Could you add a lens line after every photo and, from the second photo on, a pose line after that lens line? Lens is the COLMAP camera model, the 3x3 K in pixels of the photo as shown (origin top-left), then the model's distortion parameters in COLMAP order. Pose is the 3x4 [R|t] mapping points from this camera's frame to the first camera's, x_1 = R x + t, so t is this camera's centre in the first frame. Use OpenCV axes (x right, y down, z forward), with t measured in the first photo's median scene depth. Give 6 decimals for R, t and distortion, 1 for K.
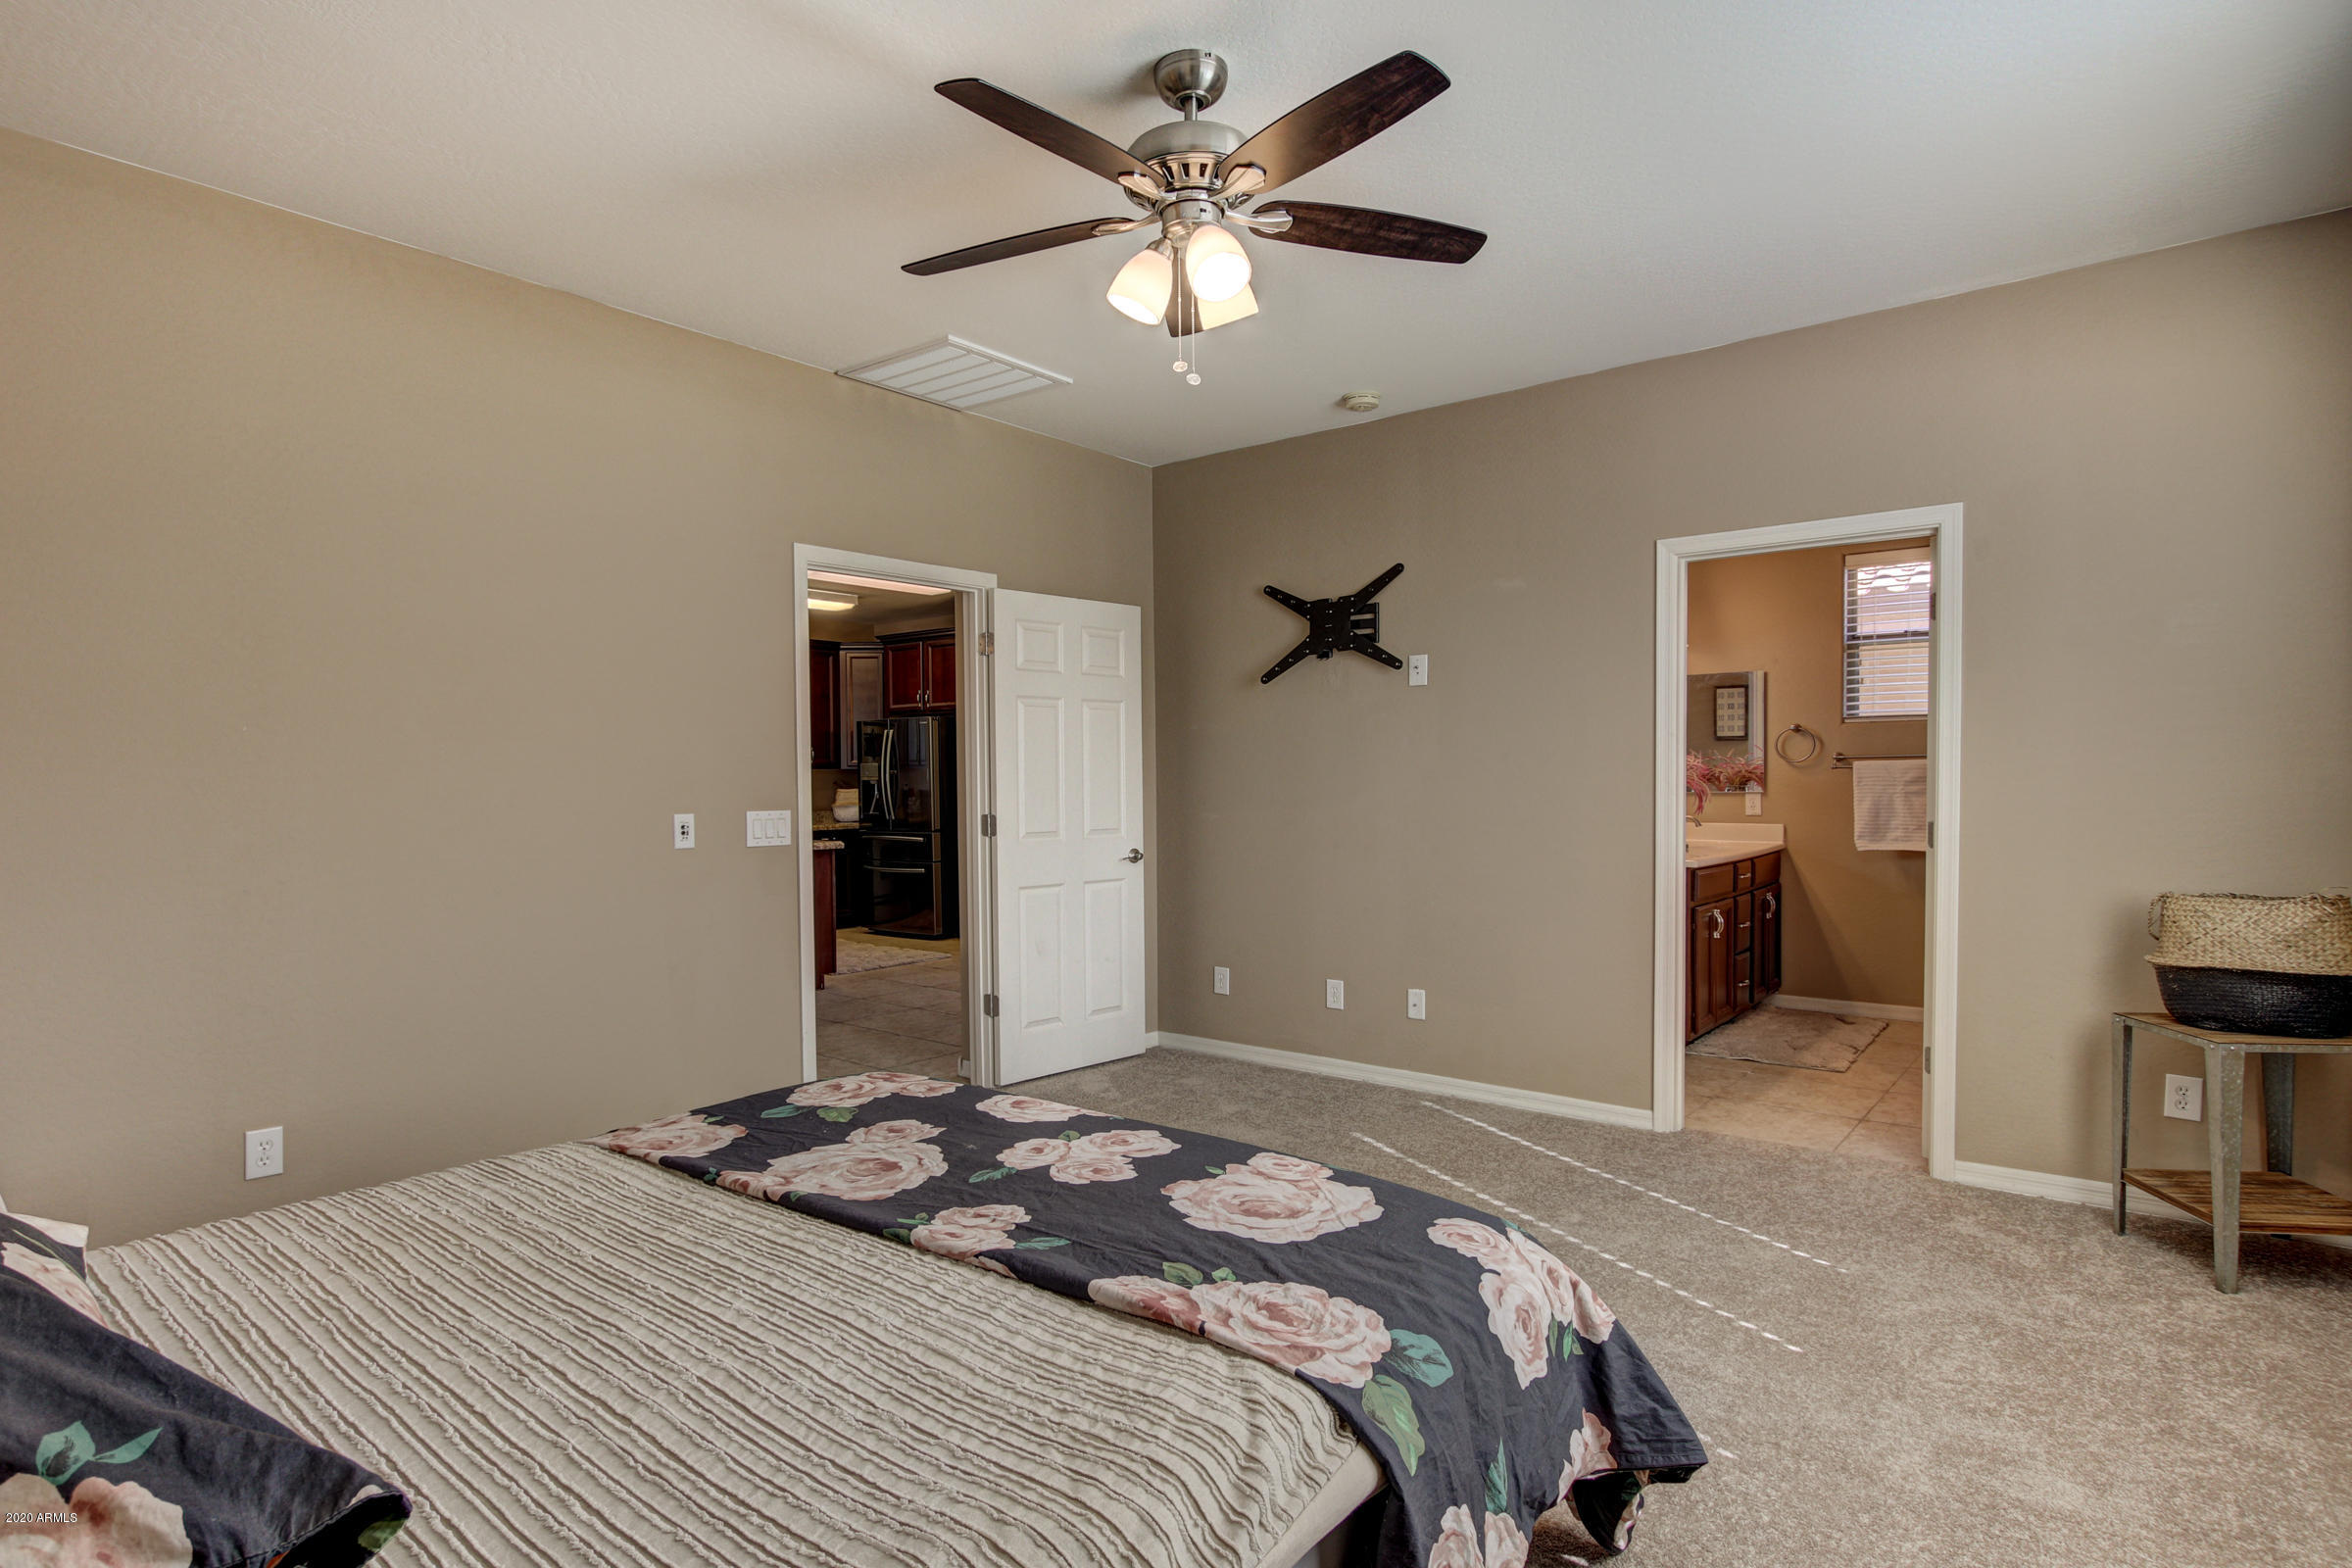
lens RADIAL K [[1168.5, 0, 1121.6], [0, 1168.5, 802.3], [0, 0, 1]] dist [-0.005759, 0.002962]
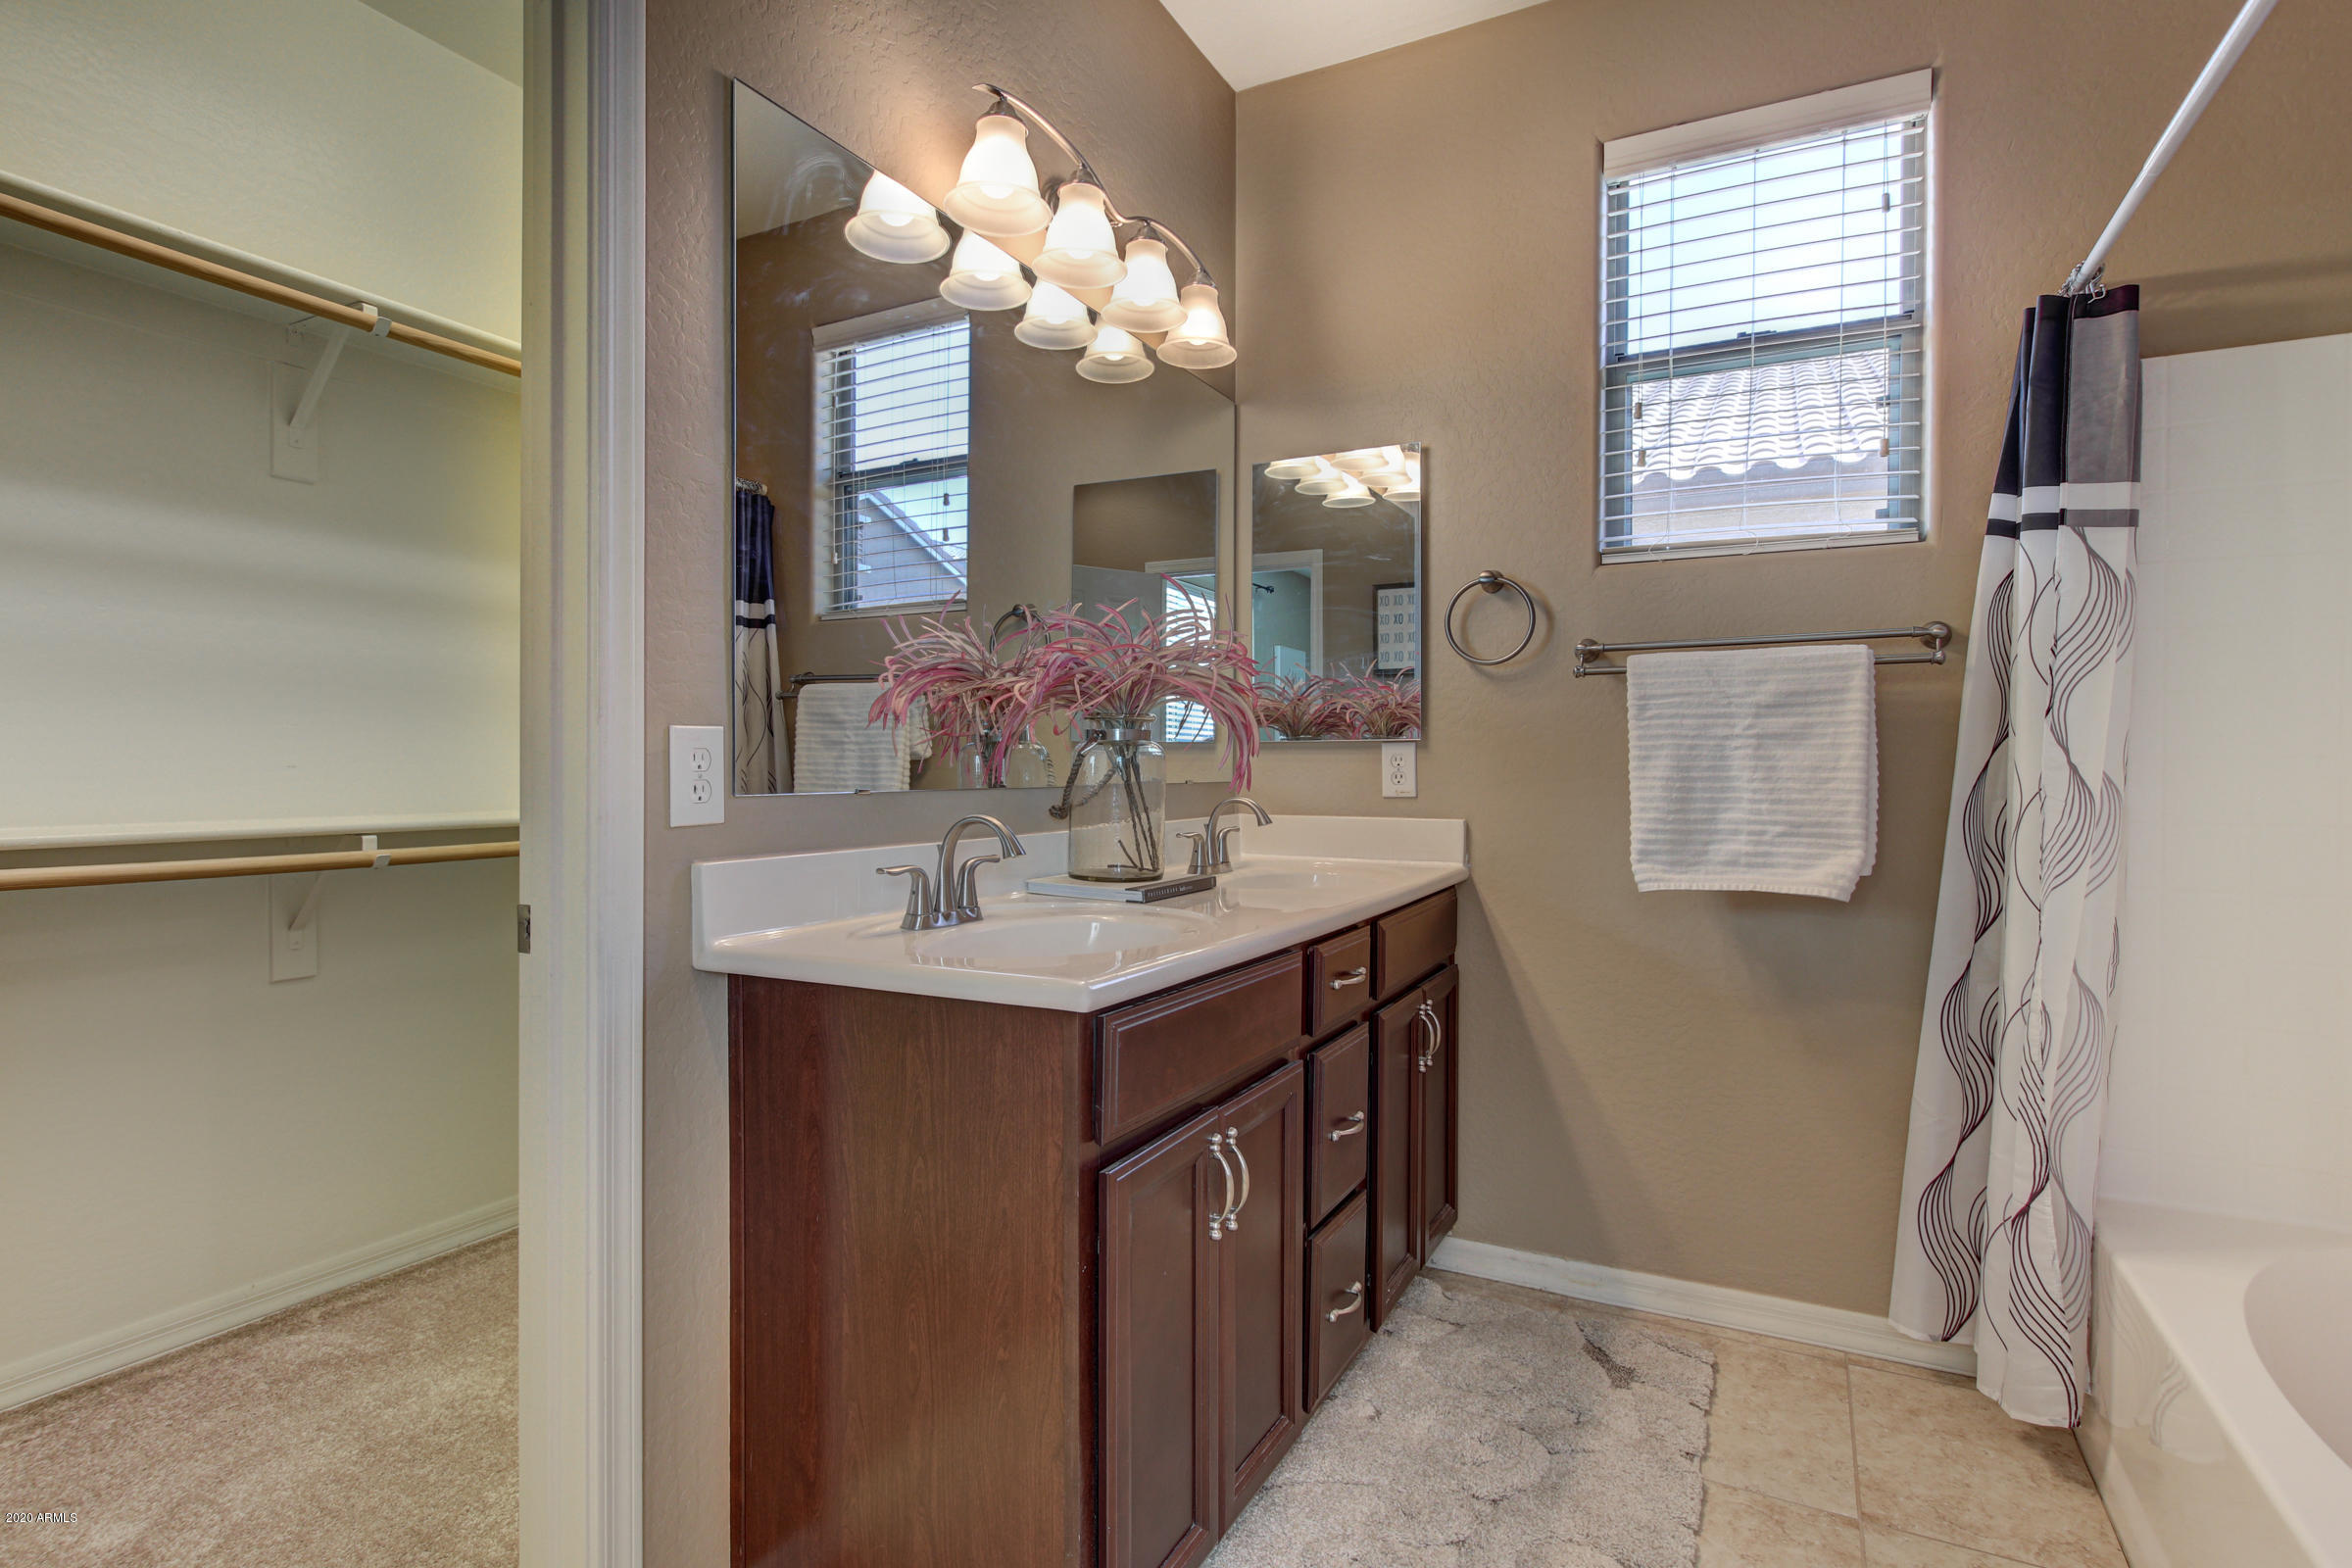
lens RADIAL K [[1168.5, 0, 1176.3], [0, 1168.5, 781.0], [0, 0, 1]] dist [-0.005759, 0.002962]
pose [[0.969094, 0.006325, 0.246611, 0.382092], [-0.003122, 0.999906, -0.013377, 0.011142], [-0.246673, 0.012194, 0.969022, 0.651442]]
